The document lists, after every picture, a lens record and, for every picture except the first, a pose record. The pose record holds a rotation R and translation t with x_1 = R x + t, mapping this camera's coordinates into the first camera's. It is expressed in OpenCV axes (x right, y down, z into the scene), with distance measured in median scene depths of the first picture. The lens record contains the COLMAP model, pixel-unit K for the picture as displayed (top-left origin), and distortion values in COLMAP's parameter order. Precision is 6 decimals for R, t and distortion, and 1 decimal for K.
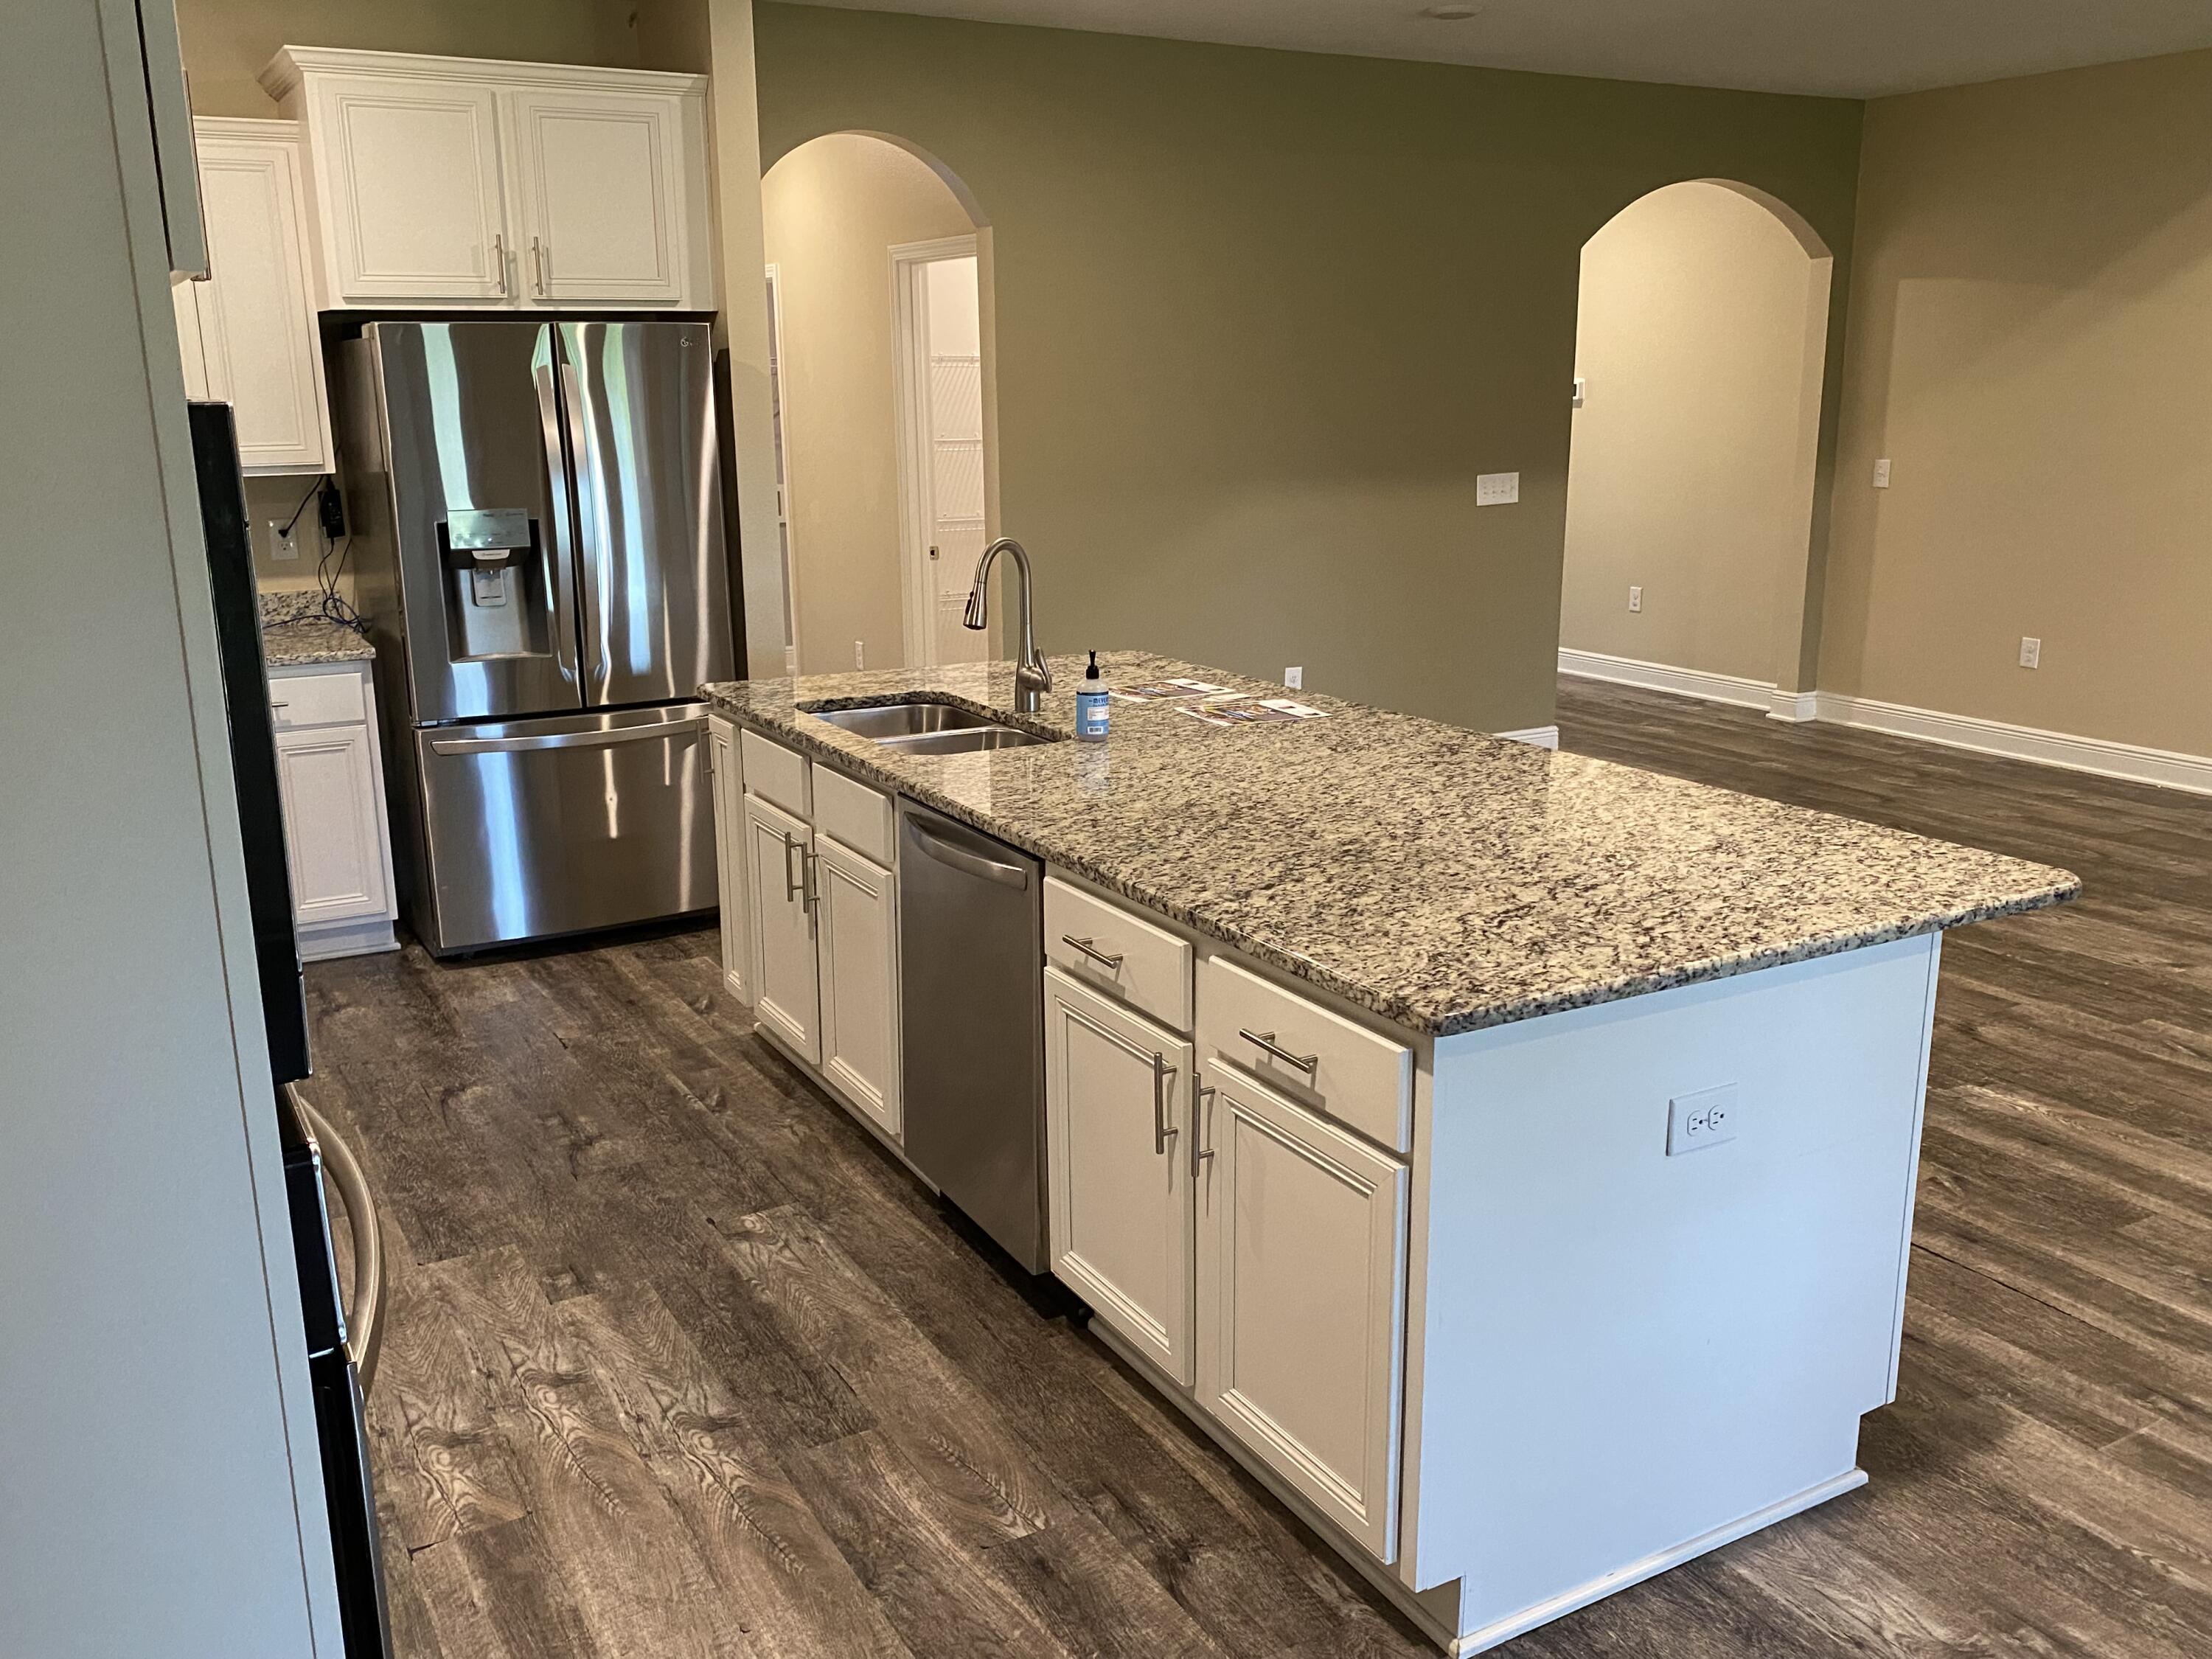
lens RADIAL K [[1850.1, 0, 1106.0], [0, 1850.1, 829.5], [0, 0, 1]] dist [0.147887, -0.362656]
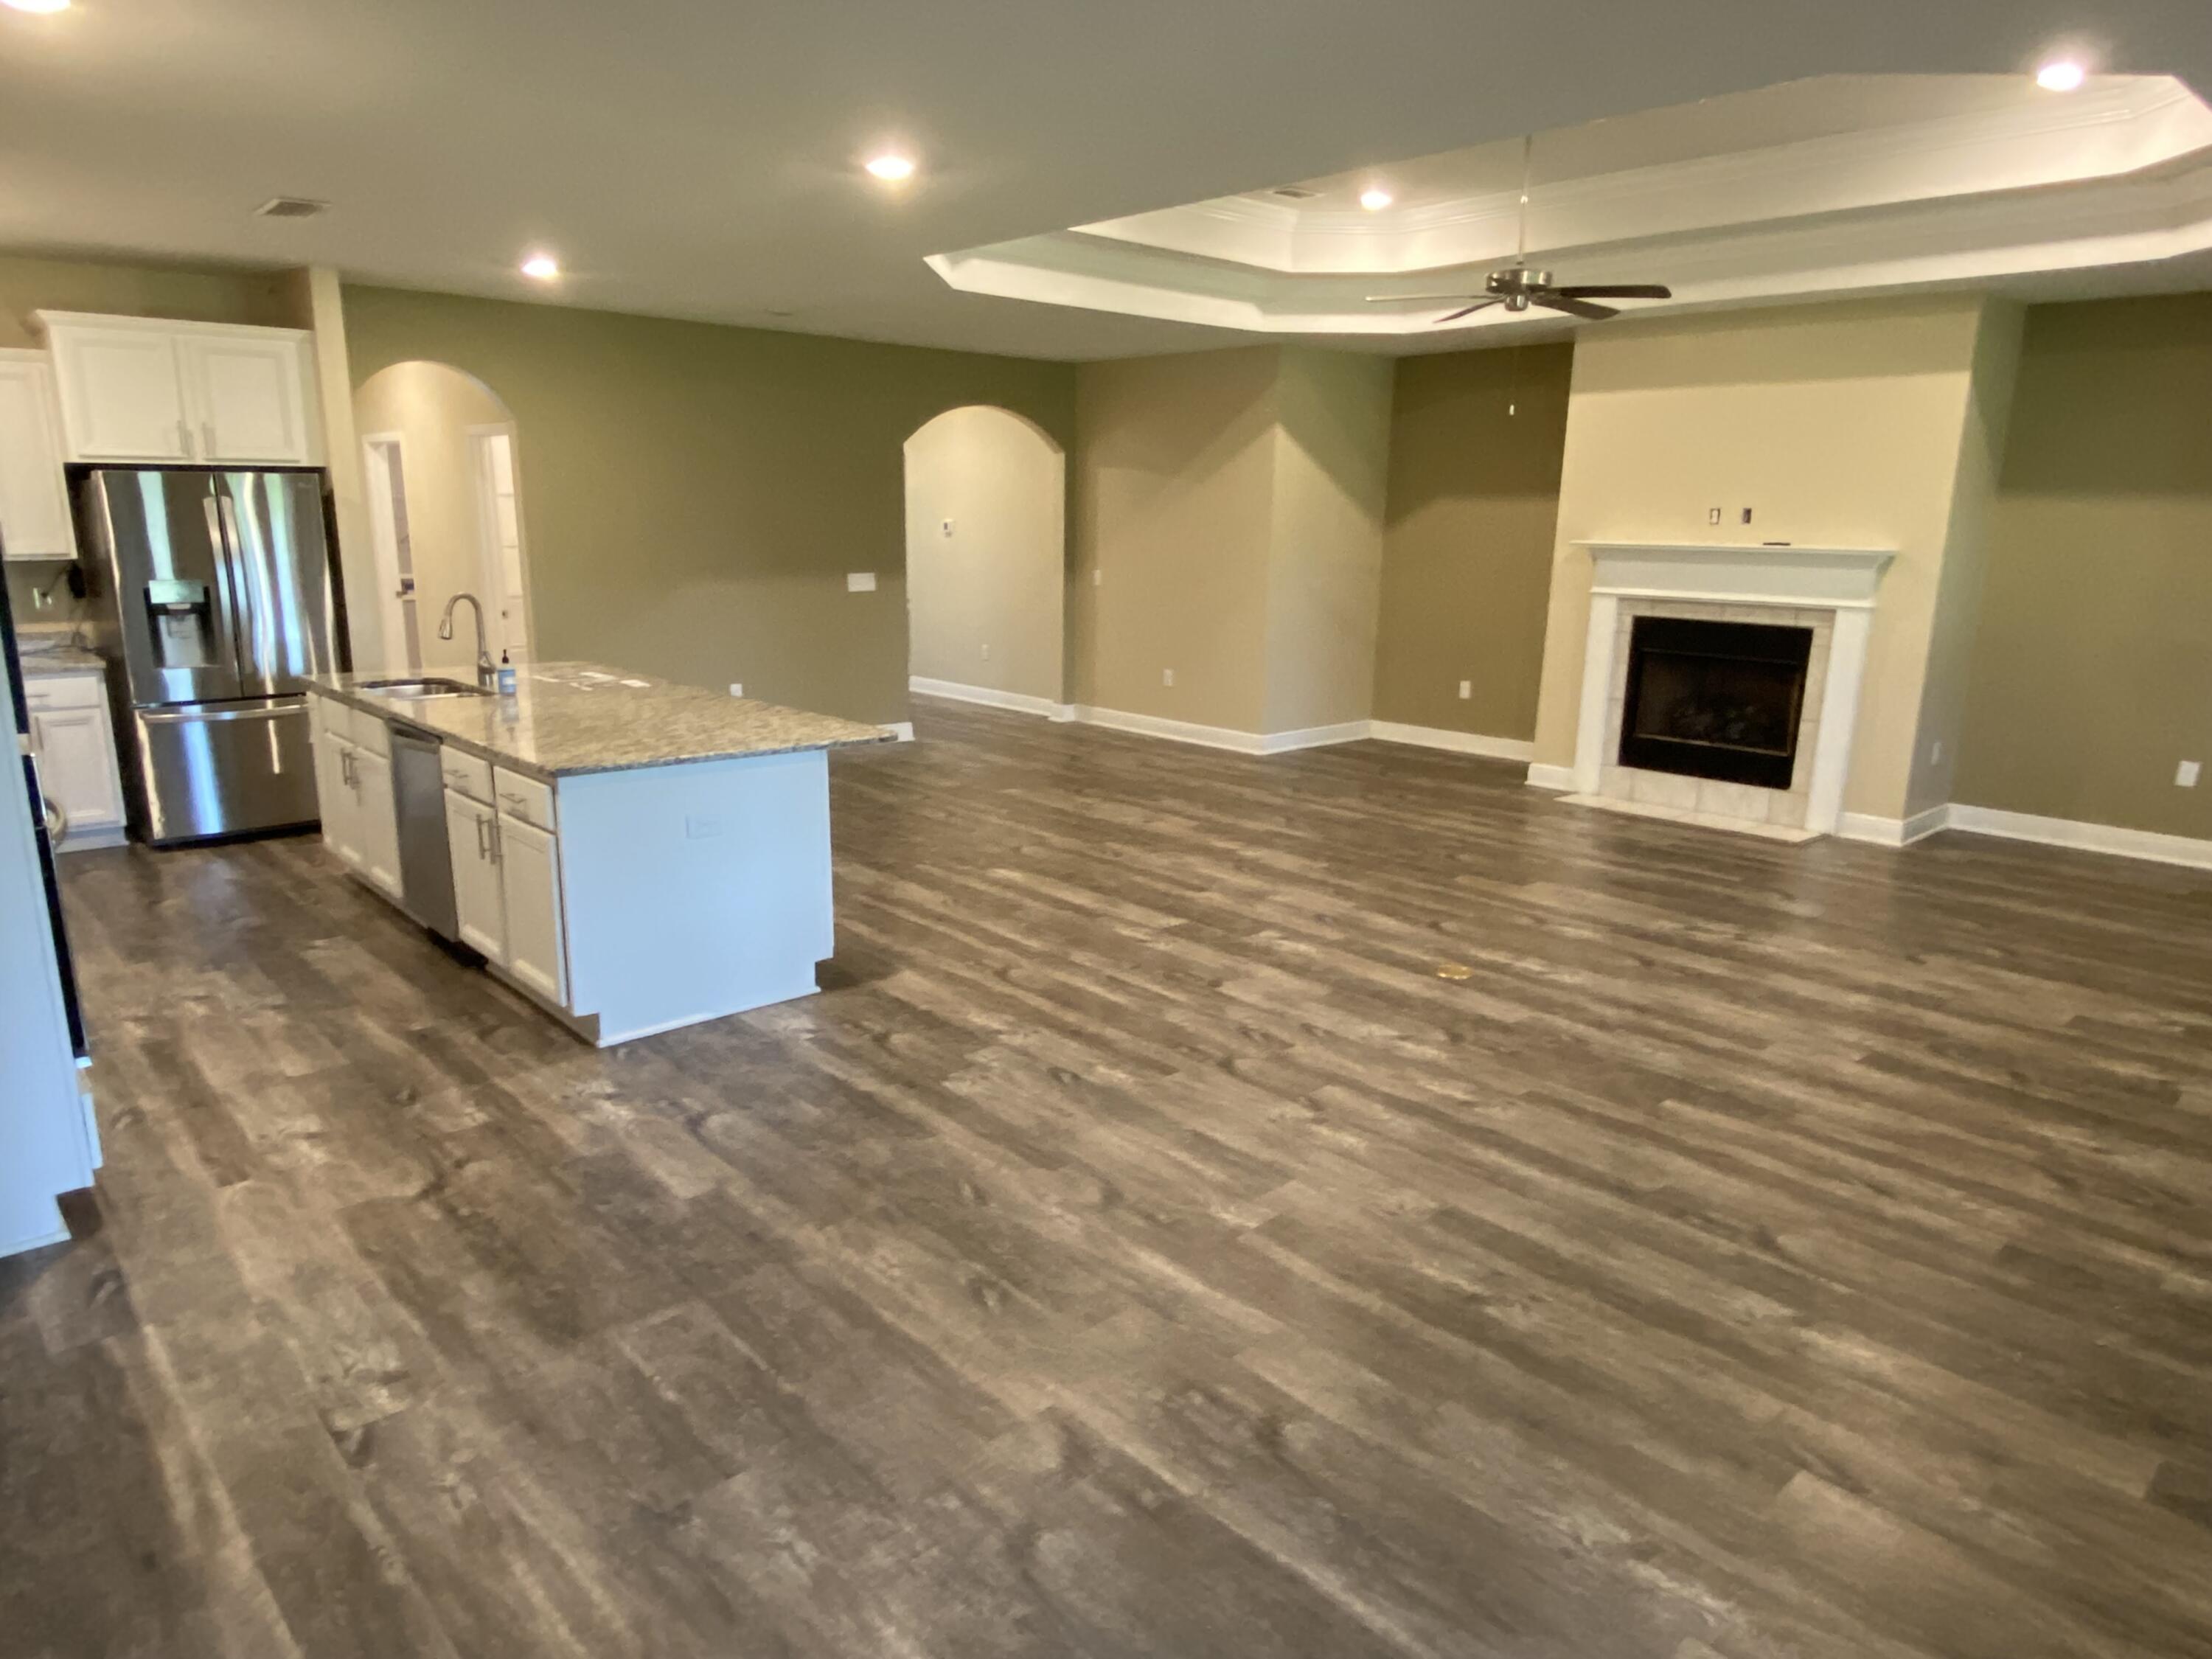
lens RADIAL K [[1357.1, 0, 1104.5], [0, 1357.1, 839.2], [0, 0, 1]] dist [0.031584, -0.053020]
pose [[0.971711, -0.030823, 0.234152, 0.202834], [0.031323, 0.999508, 0.001585, 0.092989], [-0.234086, 0.005794, 0.972199, -0.419024]]
